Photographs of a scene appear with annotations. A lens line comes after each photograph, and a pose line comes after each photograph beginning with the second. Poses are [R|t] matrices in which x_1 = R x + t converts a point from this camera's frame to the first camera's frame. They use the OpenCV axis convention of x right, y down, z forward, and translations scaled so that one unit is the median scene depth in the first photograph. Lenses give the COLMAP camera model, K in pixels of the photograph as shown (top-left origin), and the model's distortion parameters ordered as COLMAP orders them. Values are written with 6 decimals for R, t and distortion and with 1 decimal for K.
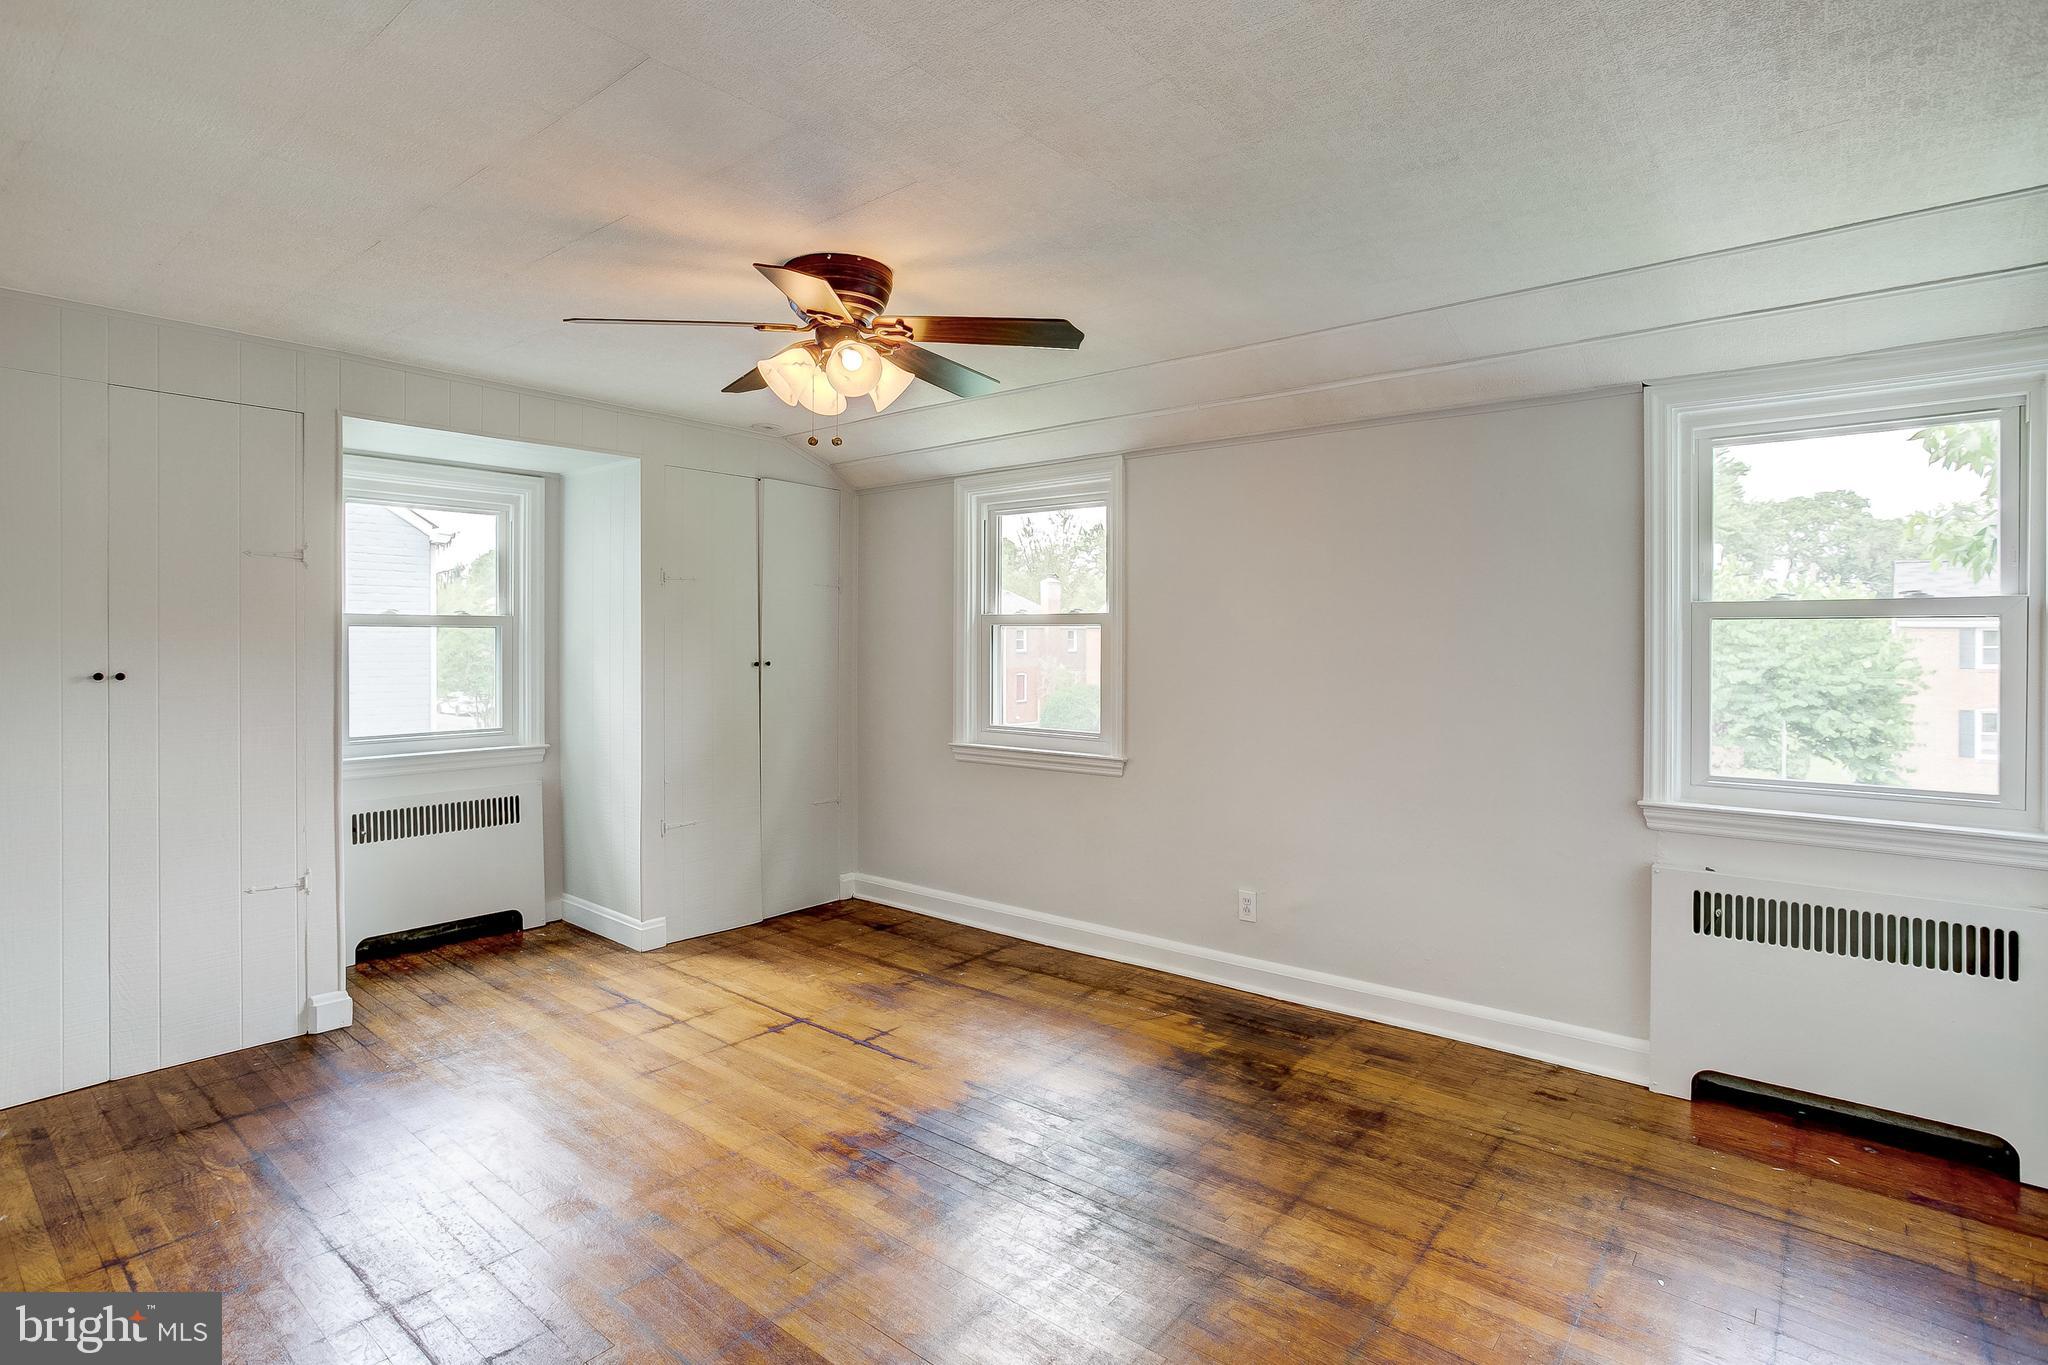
lens RADIAL K [[1003.7, 0, 1023.6], [0, 1003.7, 649.9], [0, 0, 1]] dist [-0.052712, 0.031073]
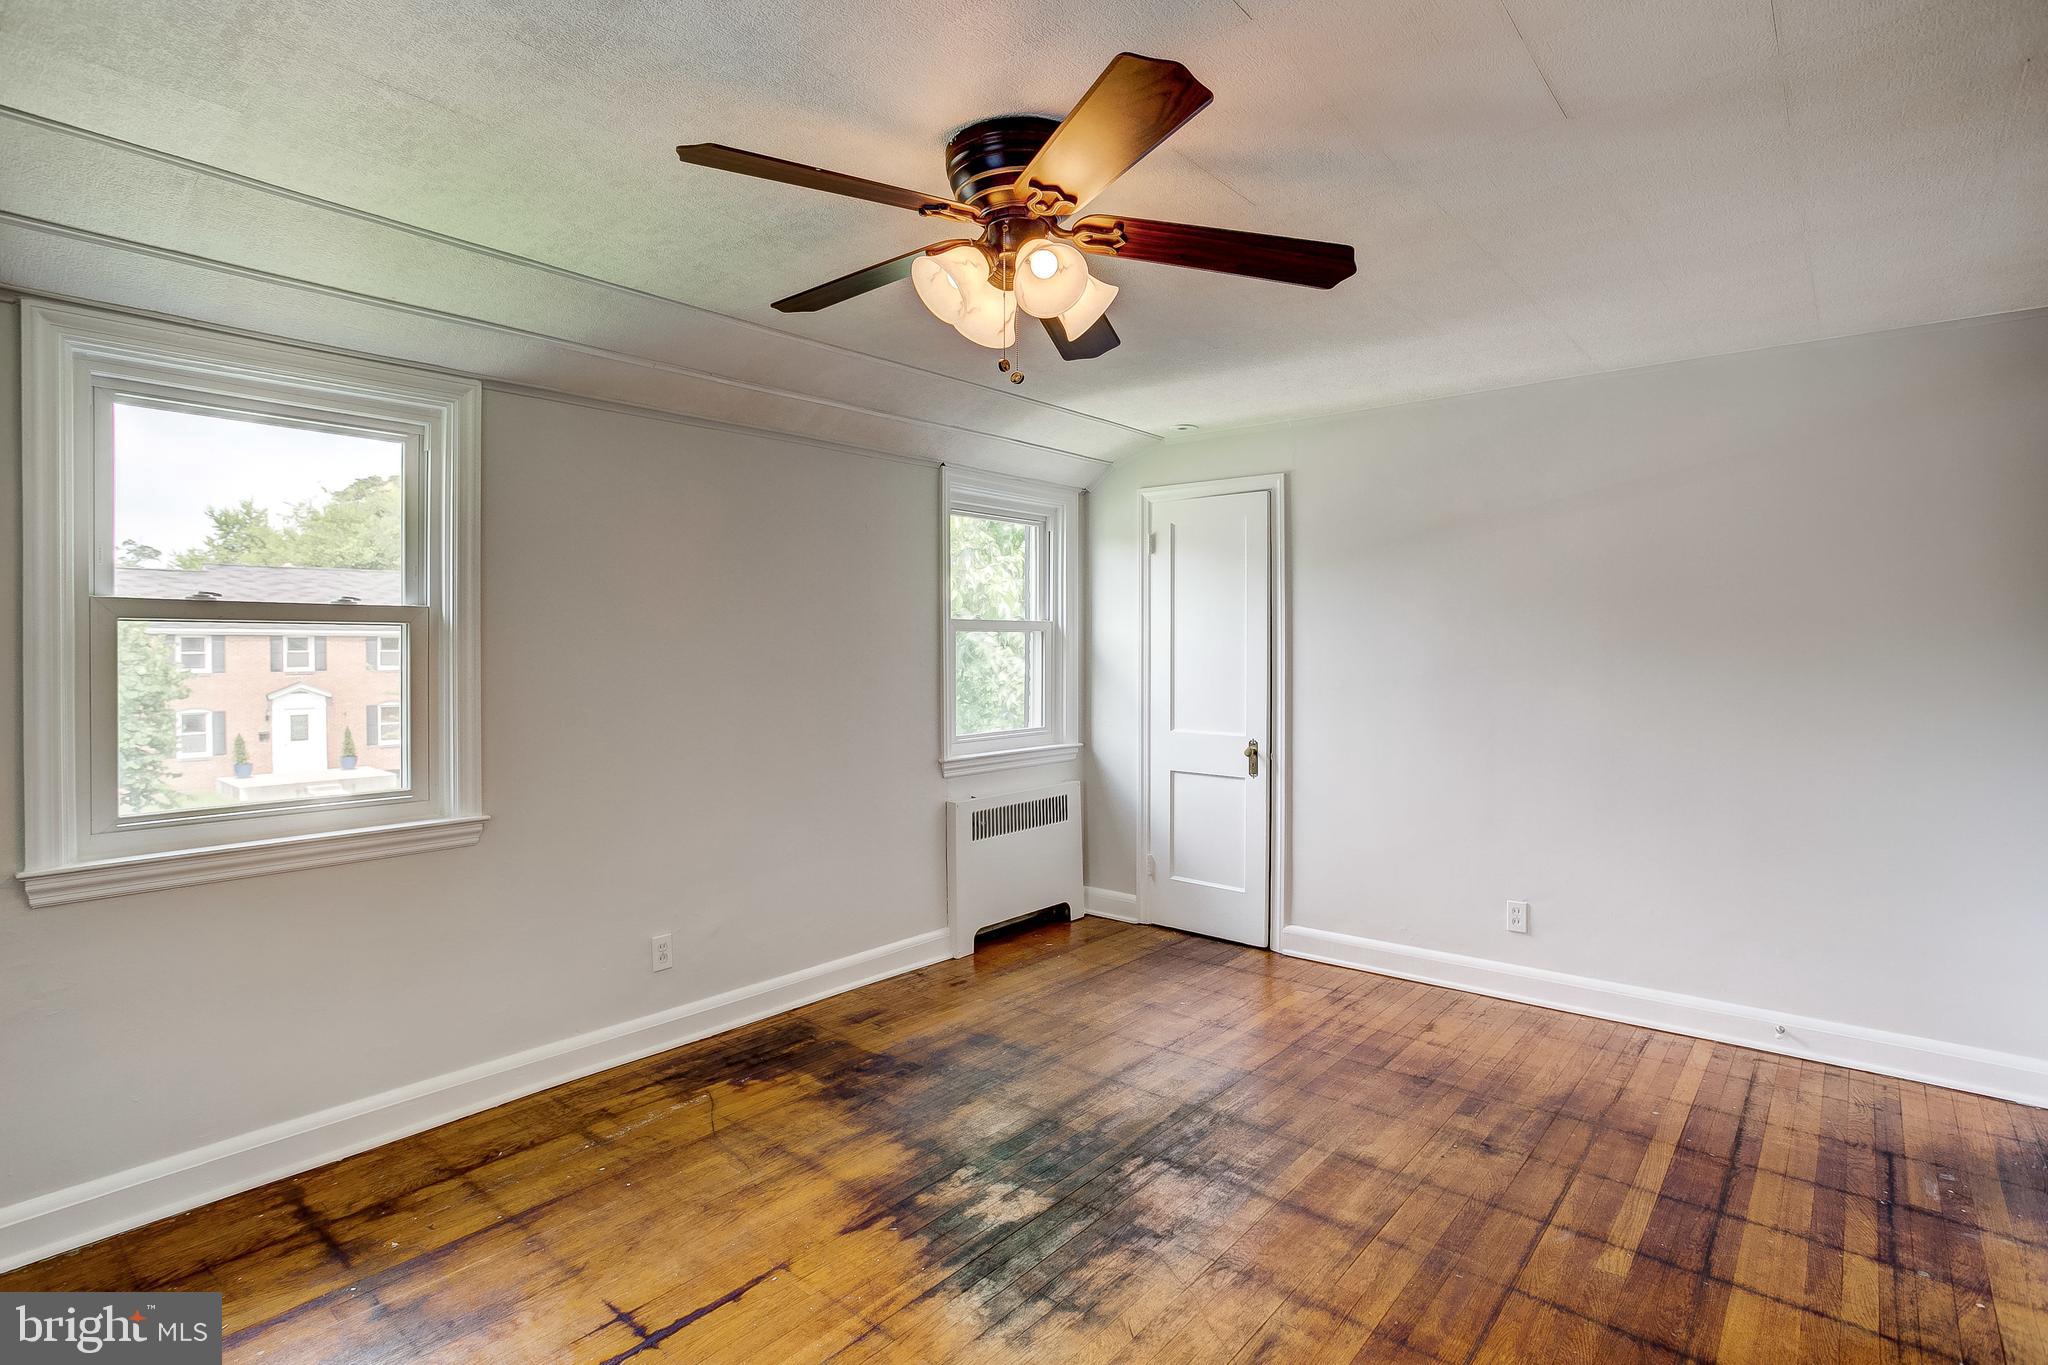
lens RADIAL K [[1003.7, 0, 1023.6], [0, 1003.7, 649.9], [0, 0, 1]] dist [-0.052712, 0.031073]
pose [[0.032645, -0.006749, 0.999444, -0.656779], [0.012632, 0.999900, 0.006339, -0.007883], [-0.999387, 0.012418, 0.032727, 0.686868]]
